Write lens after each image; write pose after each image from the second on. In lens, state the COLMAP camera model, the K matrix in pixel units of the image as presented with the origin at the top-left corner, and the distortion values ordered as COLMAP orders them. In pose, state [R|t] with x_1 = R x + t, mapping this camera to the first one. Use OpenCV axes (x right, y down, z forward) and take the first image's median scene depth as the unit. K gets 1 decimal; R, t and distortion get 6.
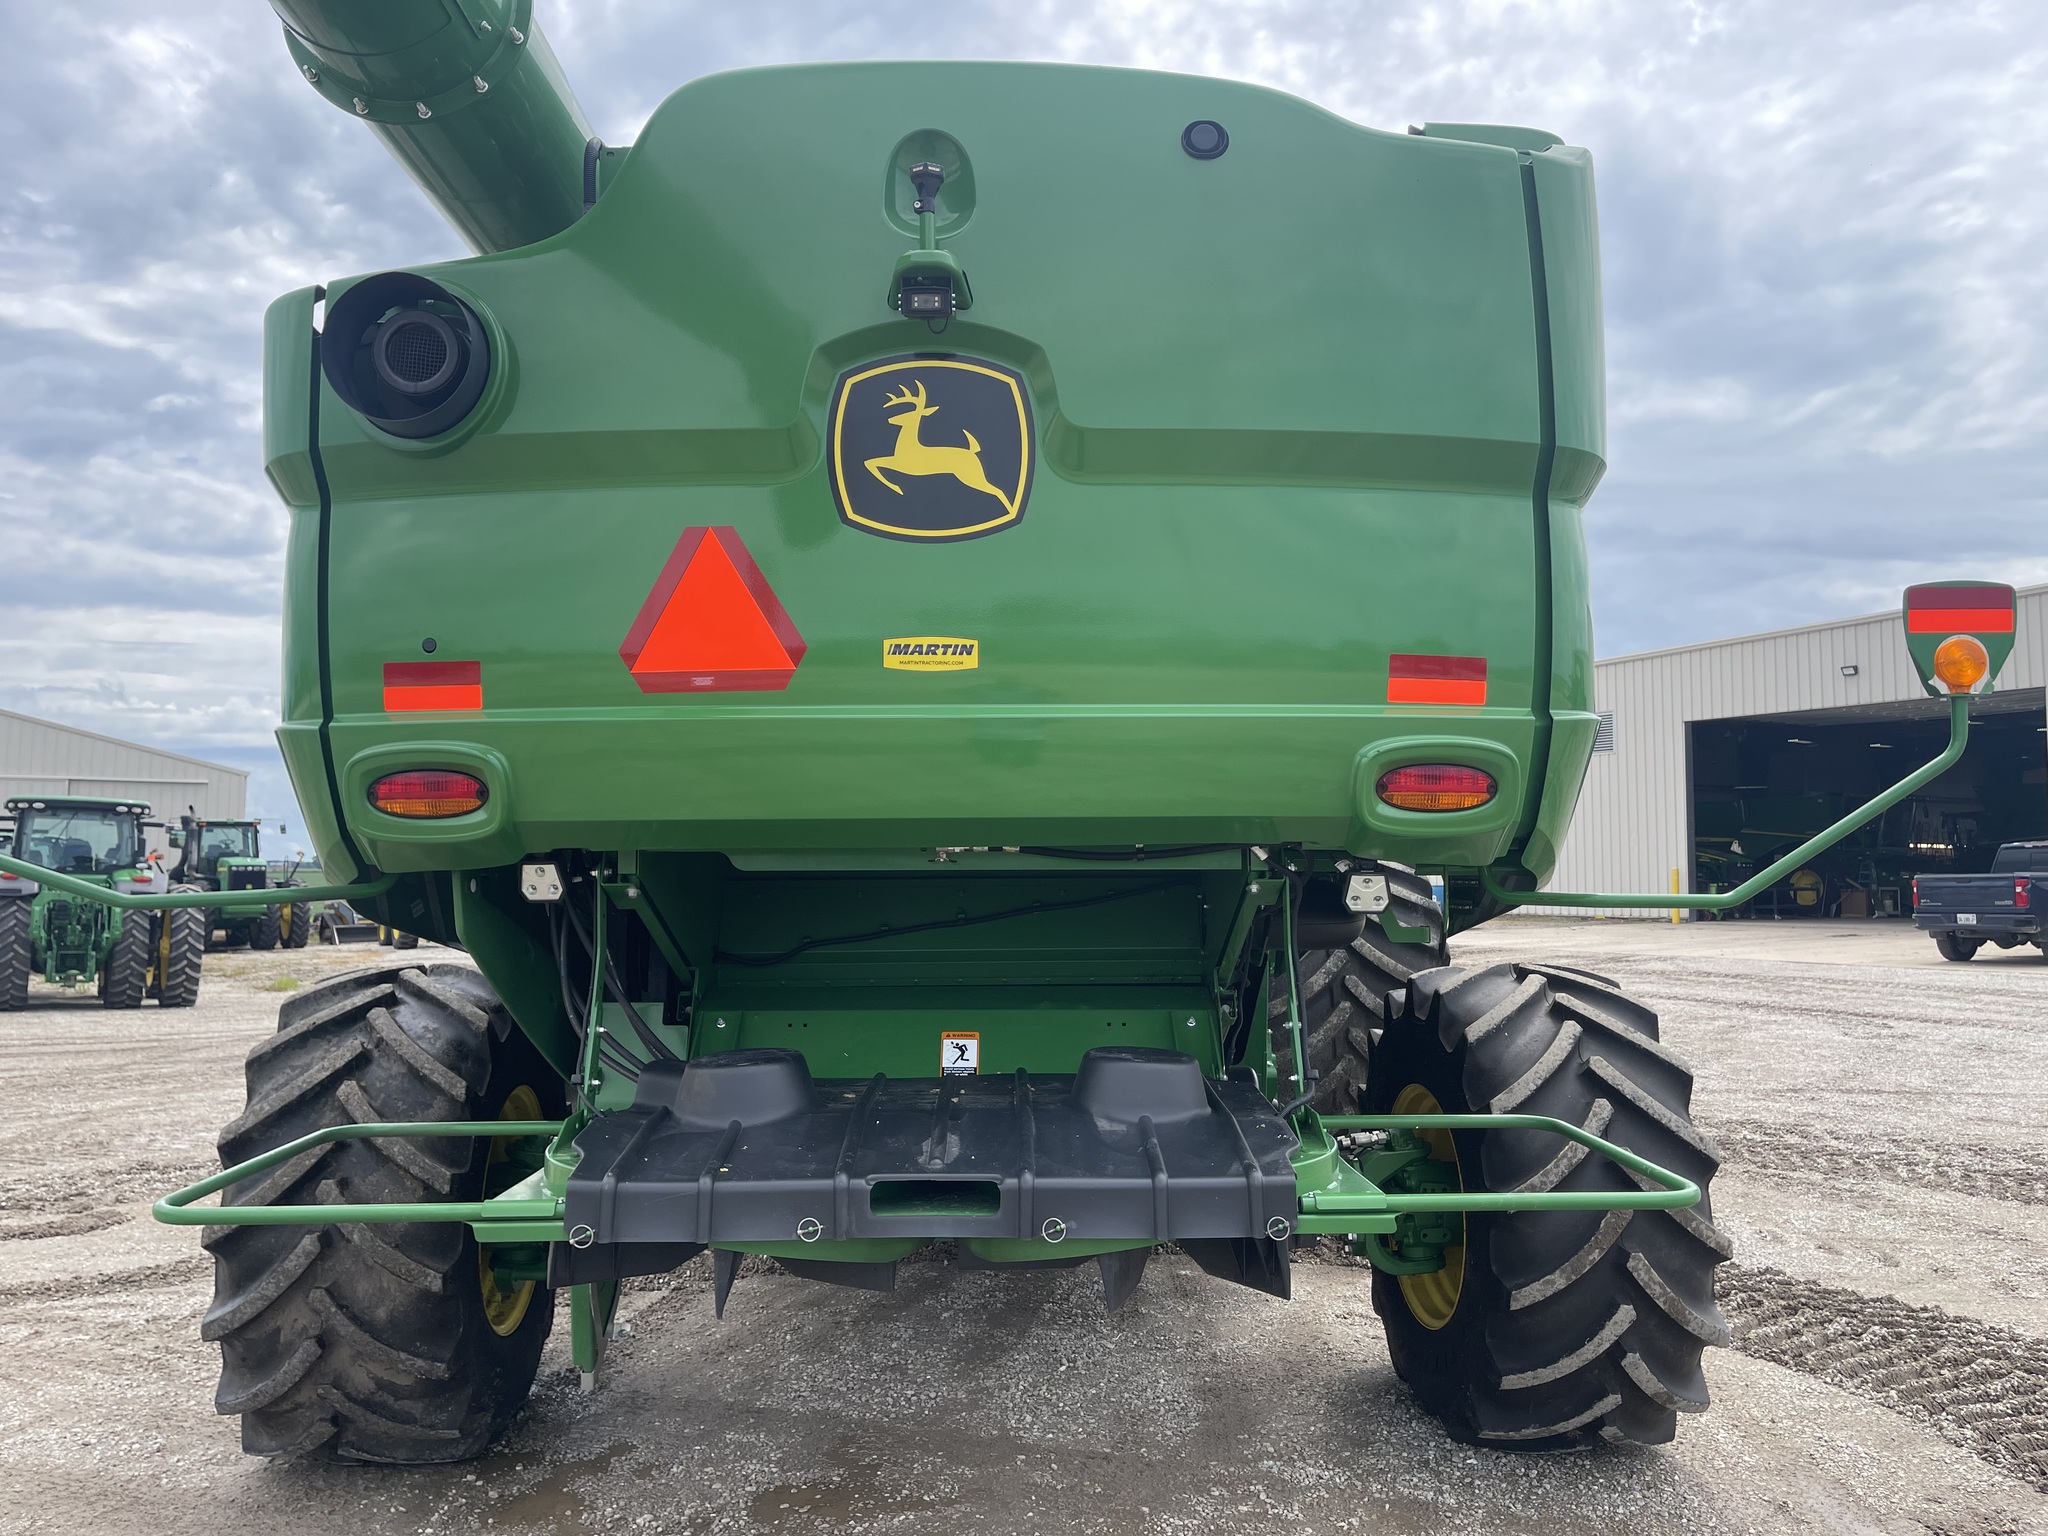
lens RADIAL K [[1575.1, 0, 1022.9], [0, 1575.1, 781.3], [0, 0, 1]] dist [0.059370, -0.068145]
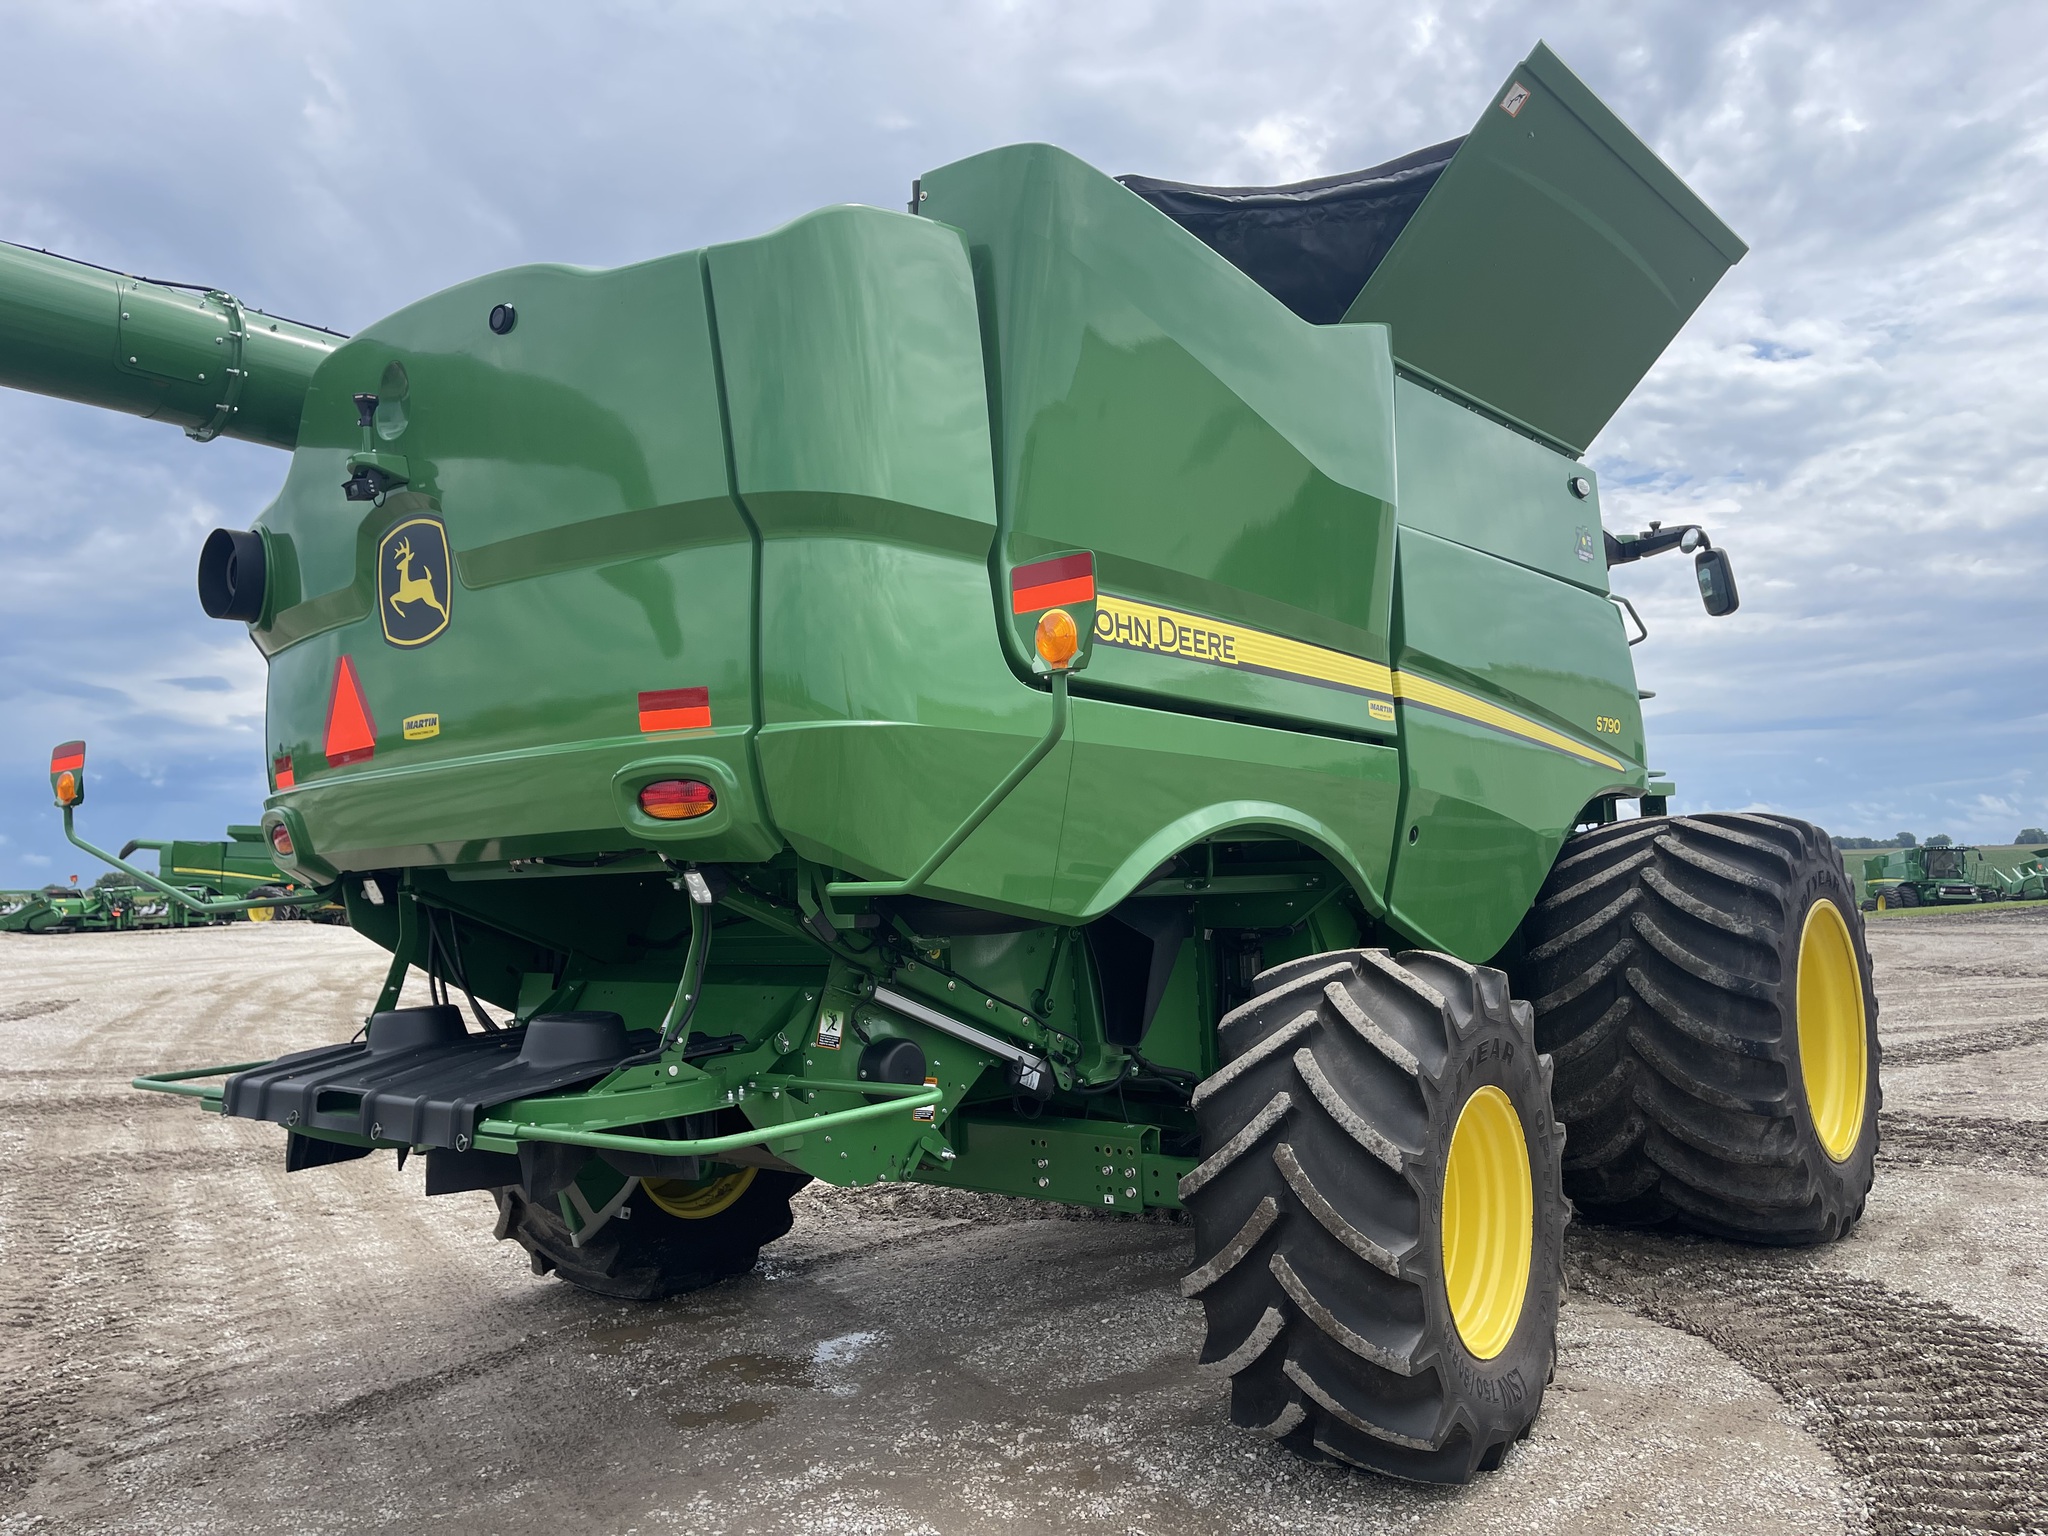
lens RADIAL K [[1624.2, 0, 1029.8], [0, 1624.2, 762.9], [0, 0, 1]] dist [0.034487, 0.008658]
pose [[0.757951, -0.071597, -0.648371, 1.274147], [0.069520, 0.997164, -0.028844, 0.030764], [0.648597, -0.023212, 0.760778, 0.236156]]
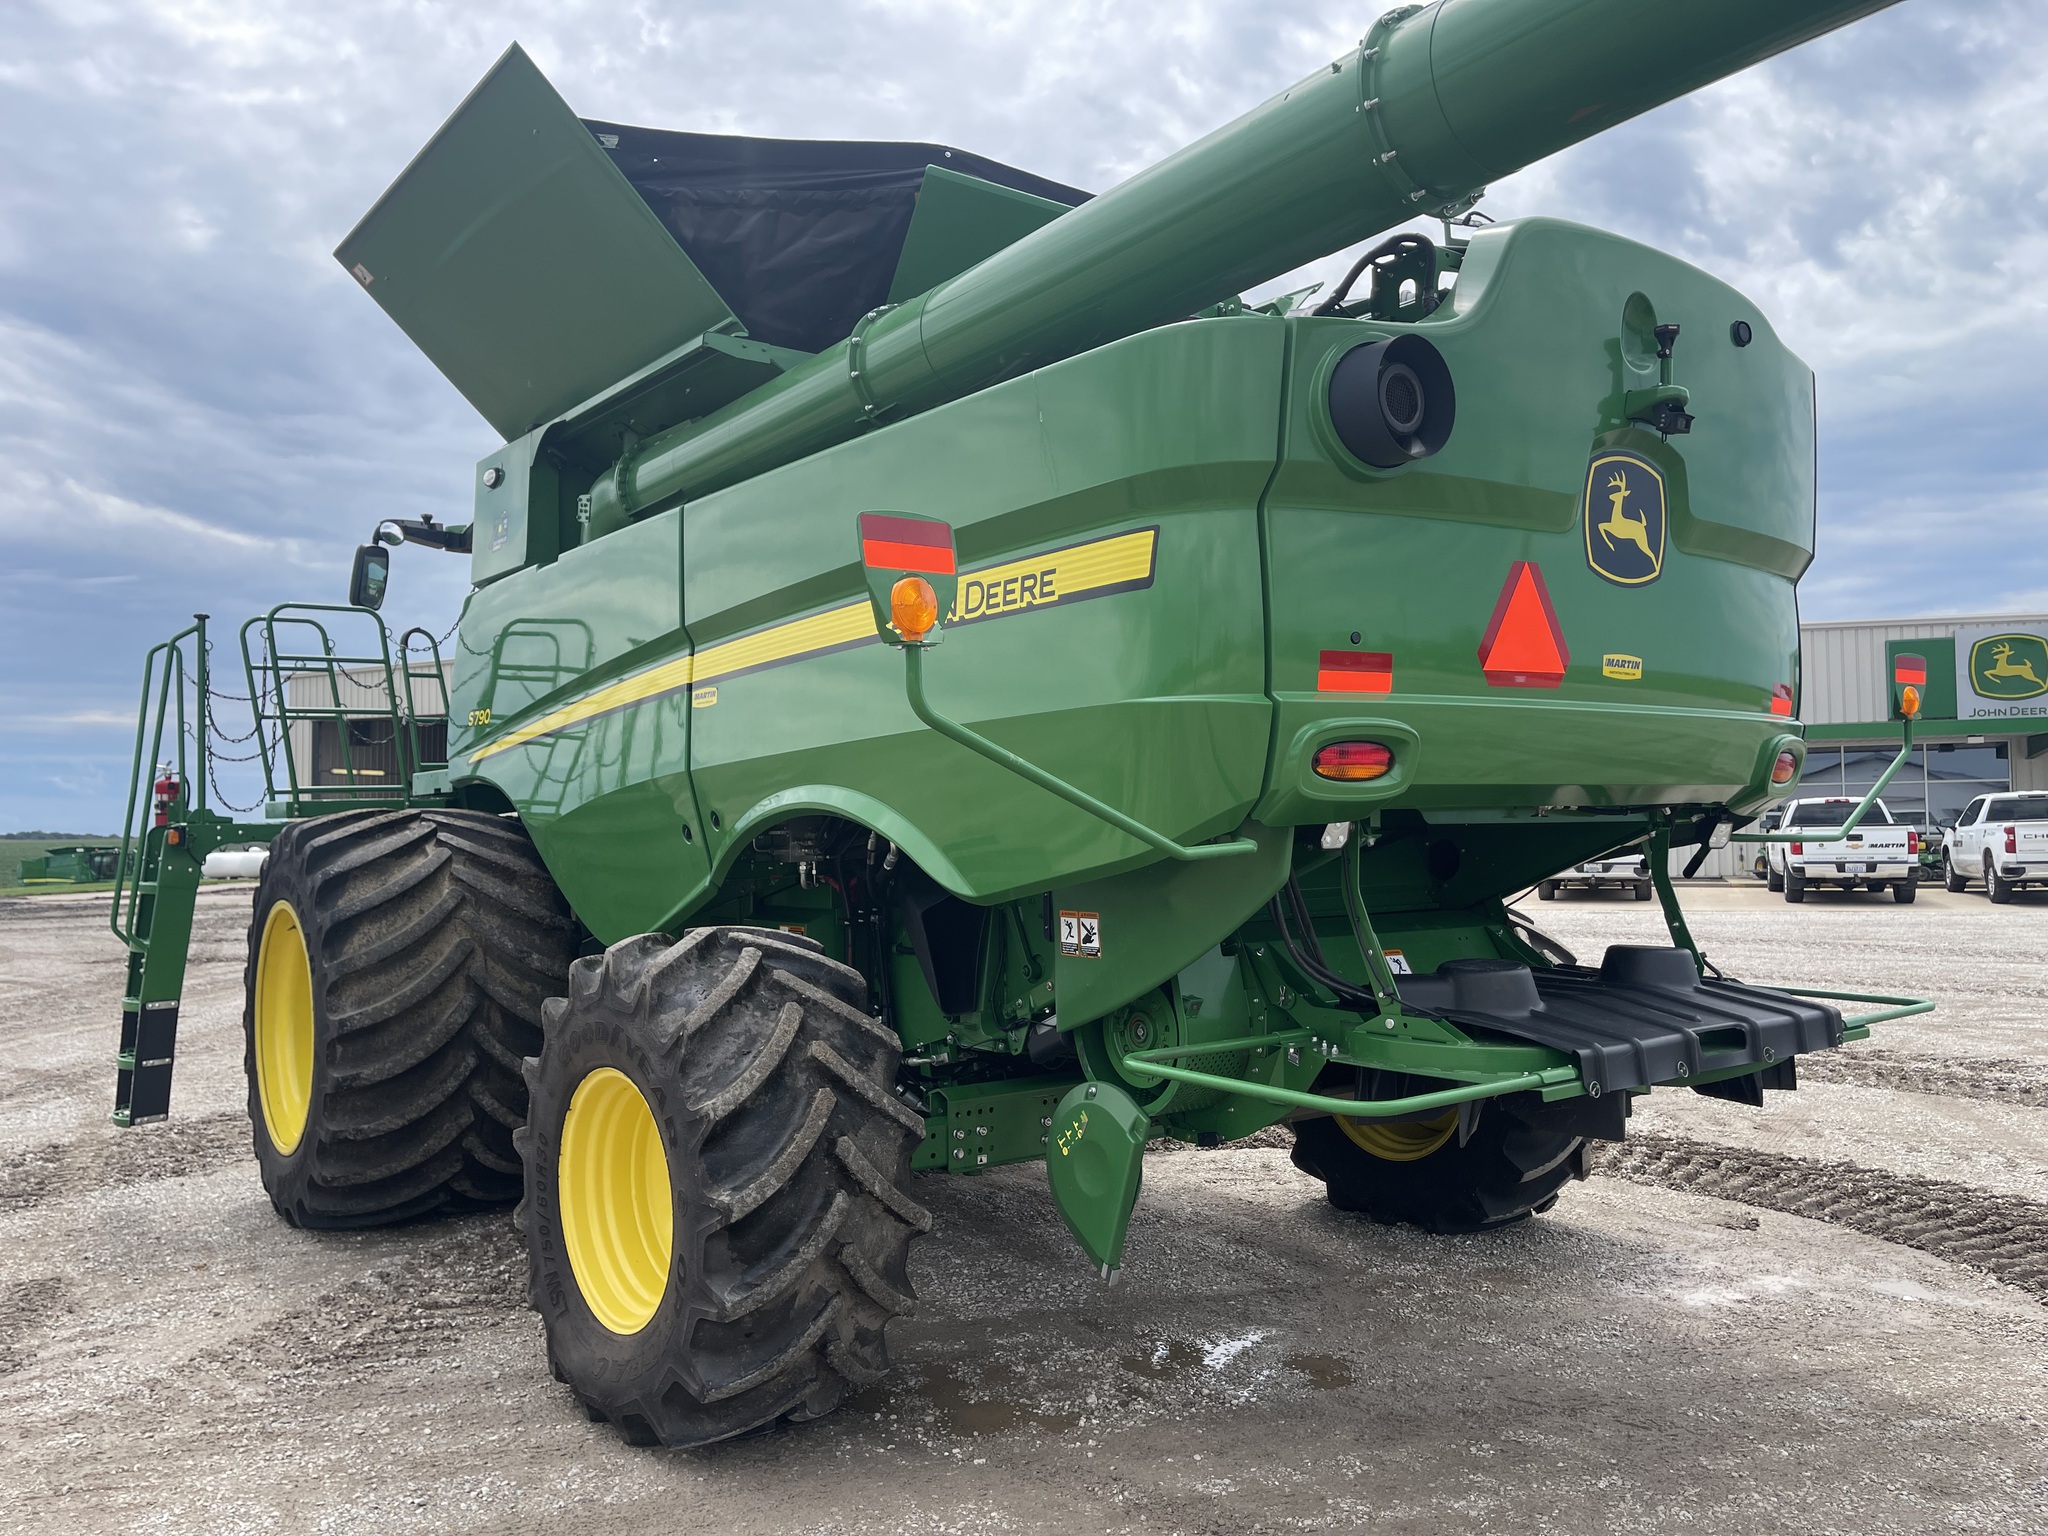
lens RADIAL K [[1575.1, 0, 1014.1], [0, 1575.1, 770.5], [0, 0, 1]] dist [0.059370, -0.068145]
pose [[0.796954, 0.013376, 0.603892, -1.312451], [-0.022073, 0.999732, 0.006986, 0.013164], [-0.603637, -0.018898, 0.797036, 0.197404]]
